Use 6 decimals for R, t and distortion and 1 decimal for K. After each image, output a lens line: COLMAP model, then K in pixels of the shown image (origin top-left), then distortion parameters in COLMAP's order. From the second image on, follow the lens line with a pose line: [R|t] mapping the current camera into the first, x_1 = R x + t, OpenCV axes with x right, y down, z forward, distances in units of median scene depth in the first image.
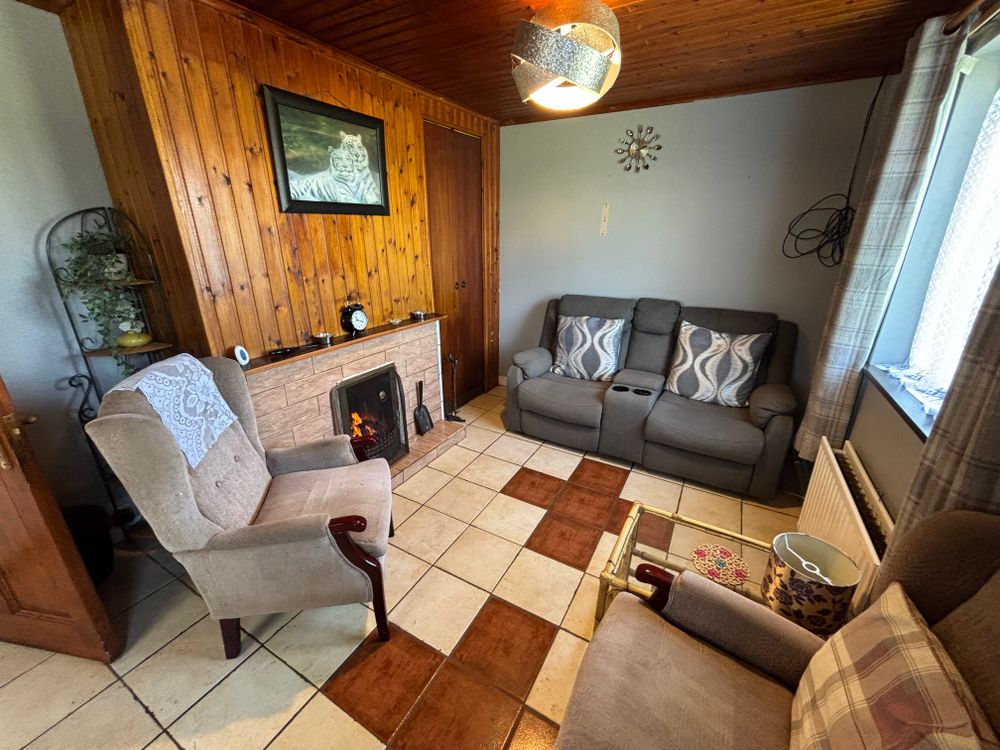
lens RADIAL K [[405.7, 0, 499.0], [0, 405.7, 371.8], [0, 0, 1]] dist [0.009934, -0.002044]
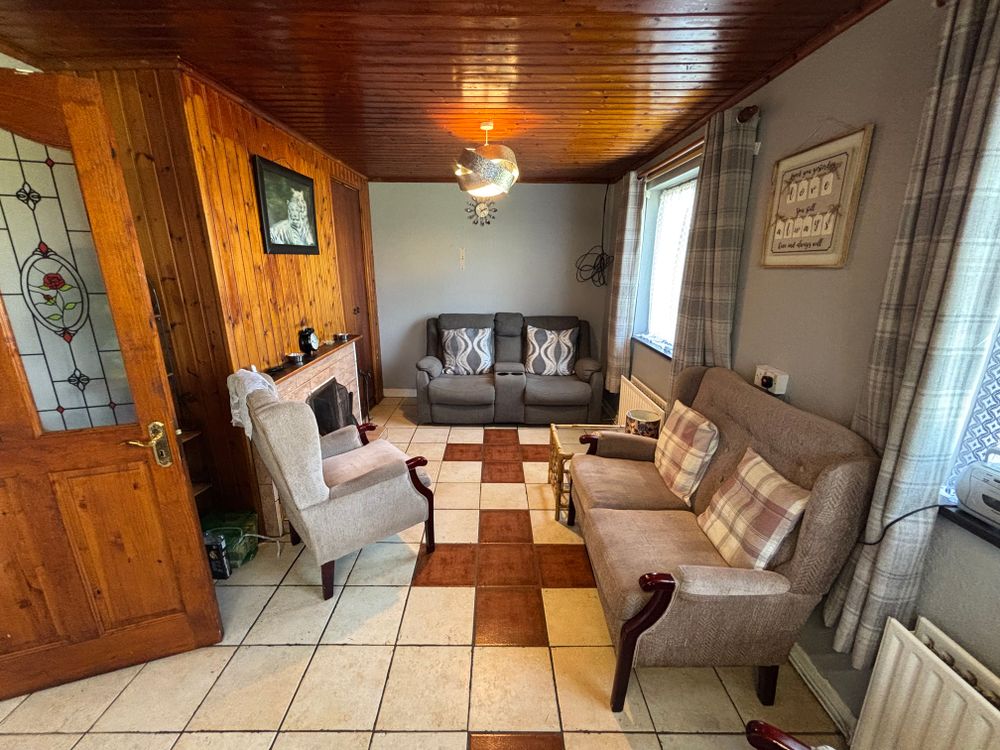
lens RADIAL K [[405.7, 0, 495.7], [0, 405.7, 375.4], [0, 0, 1]] dist [0.009934, -0.002044]
pose [[0.867783, -0.133613, 0.478645, -0.441232], [0.162778, 0.986465, -0.019746, 0.076108], [-0.469528, 0.095048, 0.877787, -0.265355]]
